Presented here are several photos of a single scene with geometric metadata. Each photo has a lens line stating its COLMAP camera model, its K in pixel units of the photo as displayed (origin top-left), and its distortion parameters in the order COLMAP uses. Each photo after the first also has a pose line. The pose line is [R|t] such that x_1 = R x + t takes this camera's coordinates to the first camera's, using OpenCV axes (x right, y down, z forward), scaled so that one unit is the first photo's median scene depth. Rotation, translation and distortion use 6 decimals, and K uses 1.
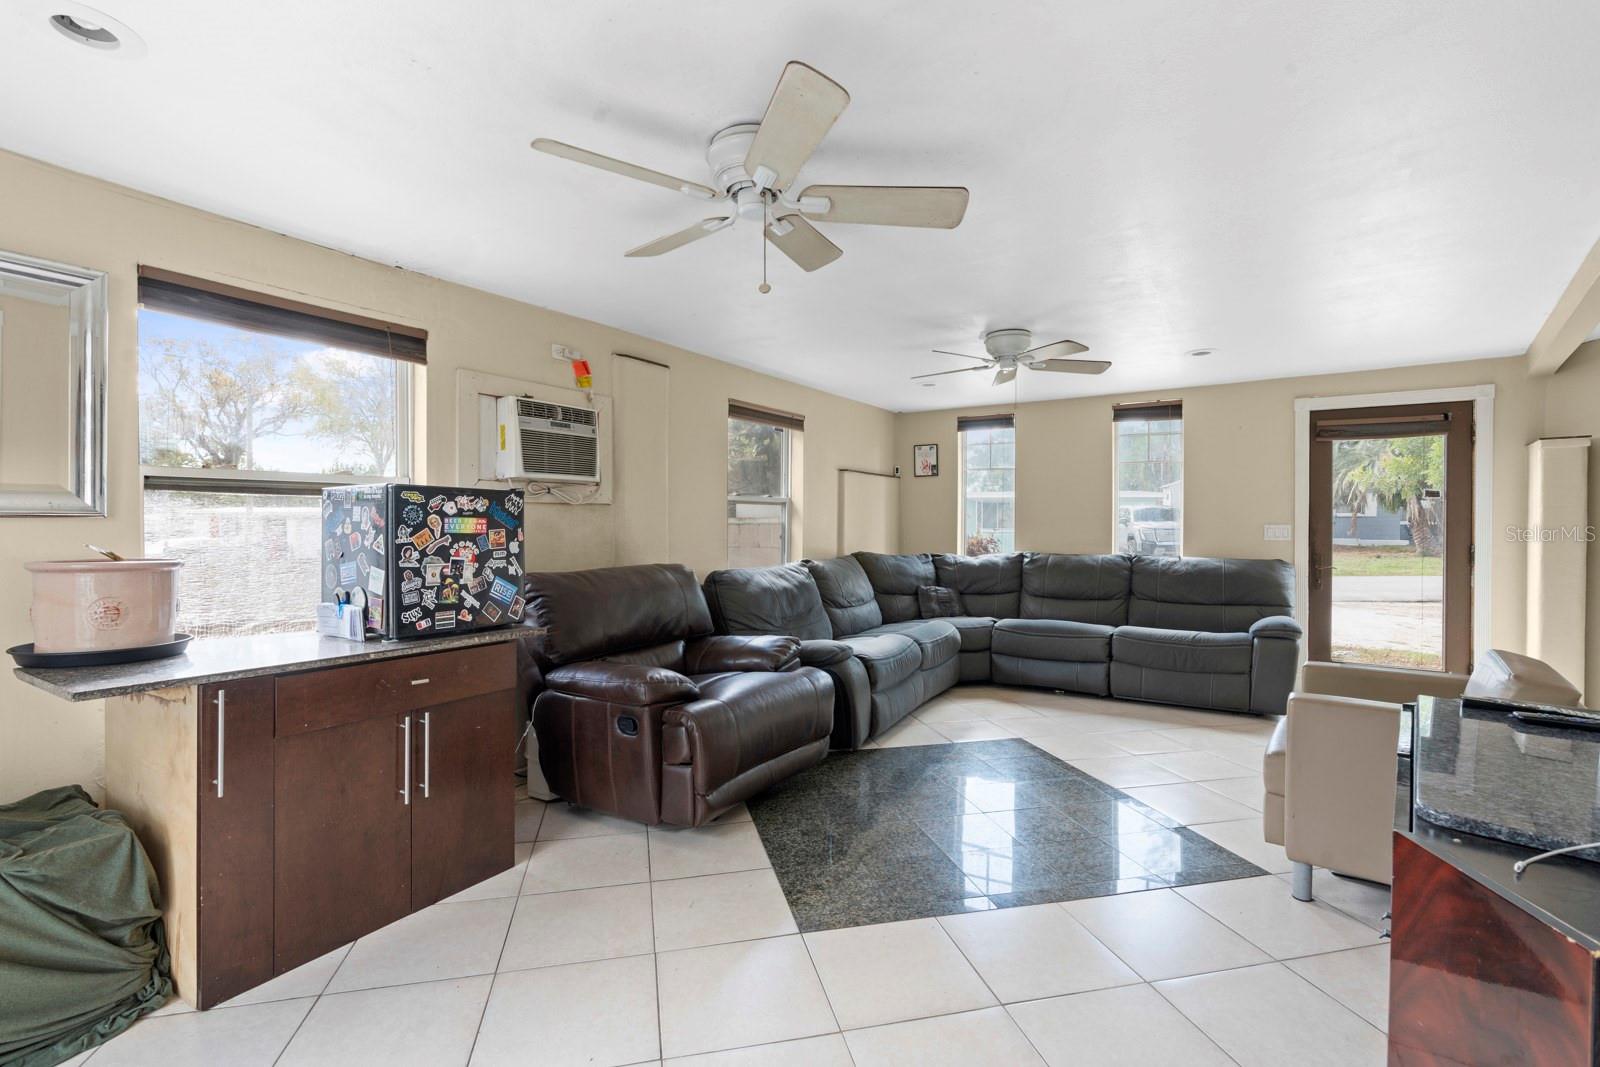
lens RADIAL K [[723.5, 0, 796.0], [0, 723.5, 527.8], [0, 0, 1]] dist [0.000644, 0.000799]
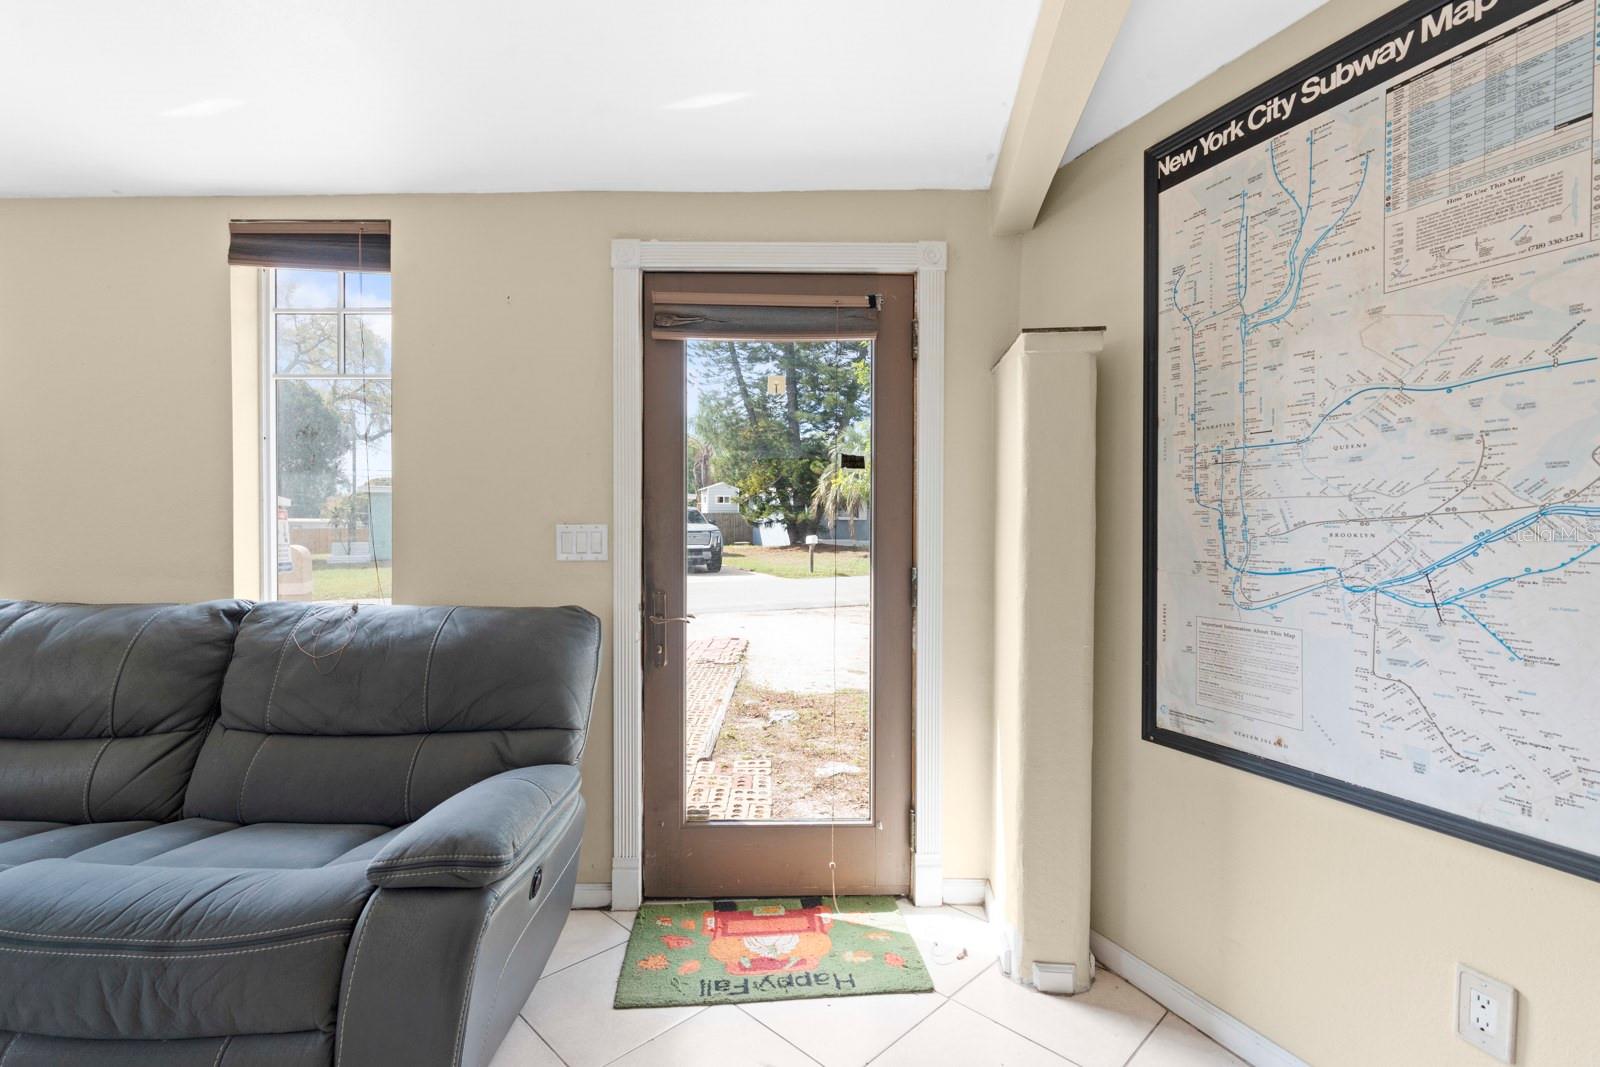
lens RADIAL K [[743.6, 0, 767.8], [0, 743.6, 529.5], [0, 0, 1]] dist [-0.001177, 0.000159]
pose [[0.862228, -0.003343, 0.506510, 0.581225], [0.002187, 0.999993, 0.002877, -0.002089], [-0.506516, -0.001373, 0.862230, 0.603130]]
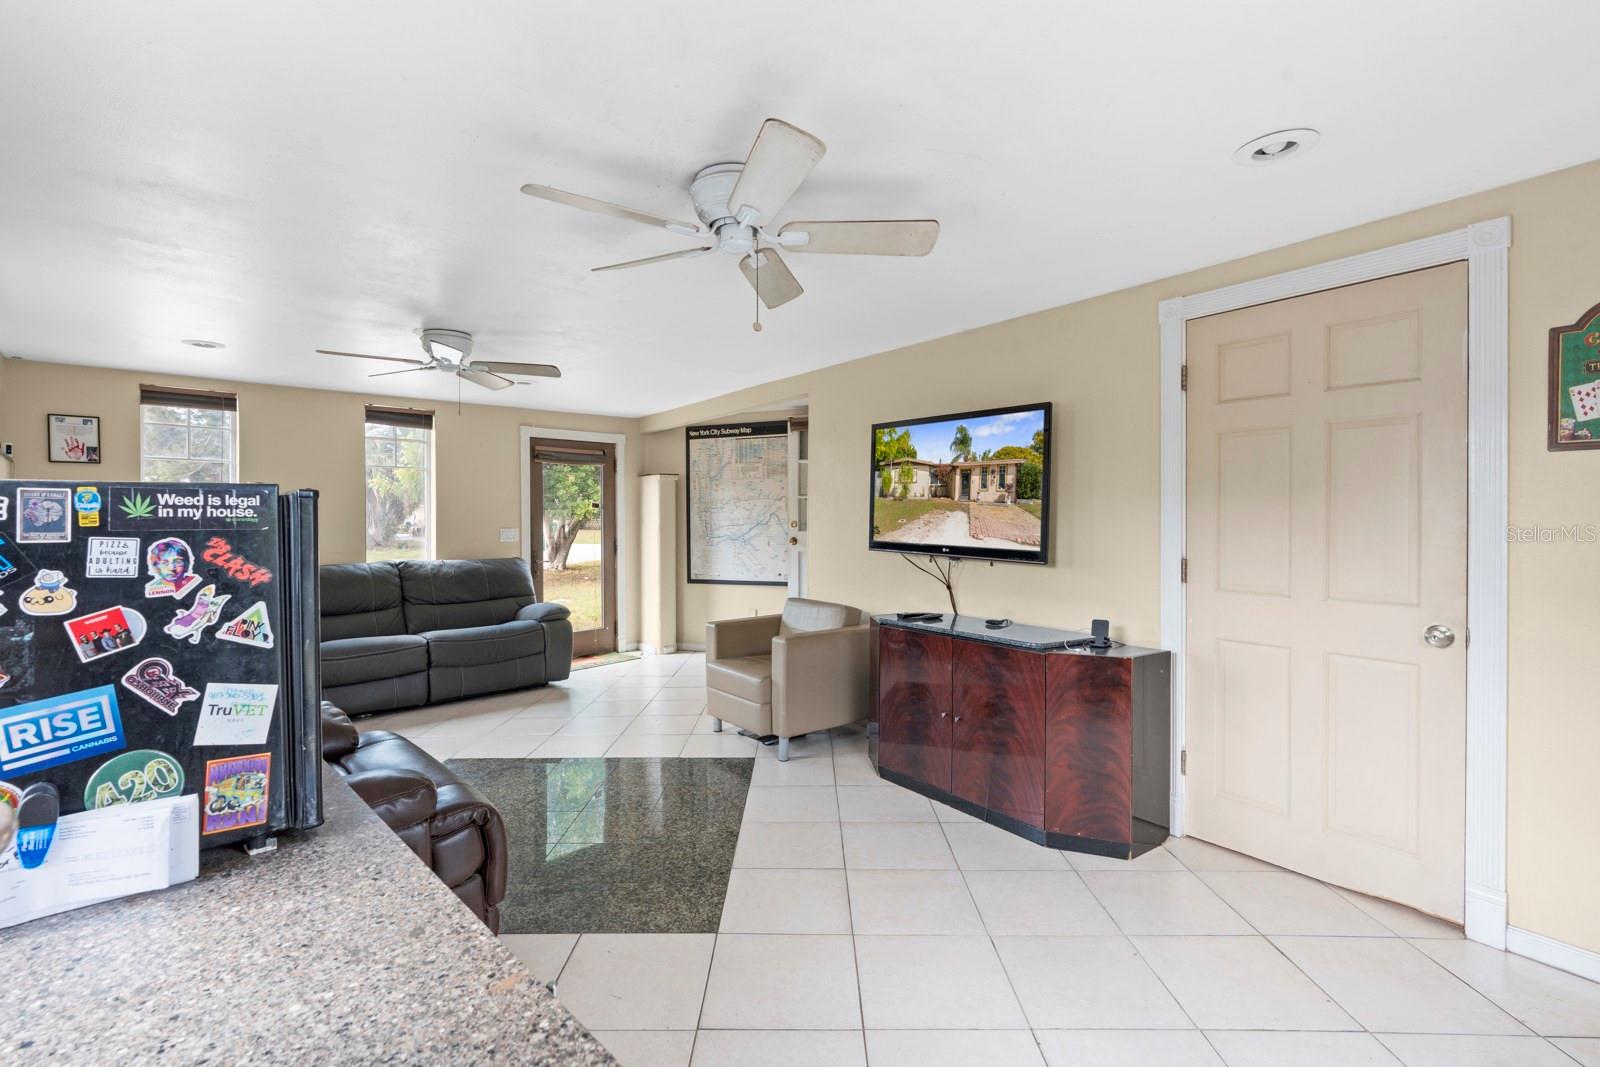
lens RADIAL K [[722.0, 0, 802.5], [0, 722.0, 516.5], [0, 0, 1]] dist [-0.001308, 0.000342]
pose [[0.247747, -0.000358, 0.968825, -0.405091], [0.011680, 0.999928, -0.002617, -0.016605], [-0.968754, 0.011964, 0.247734, 0.254153]]
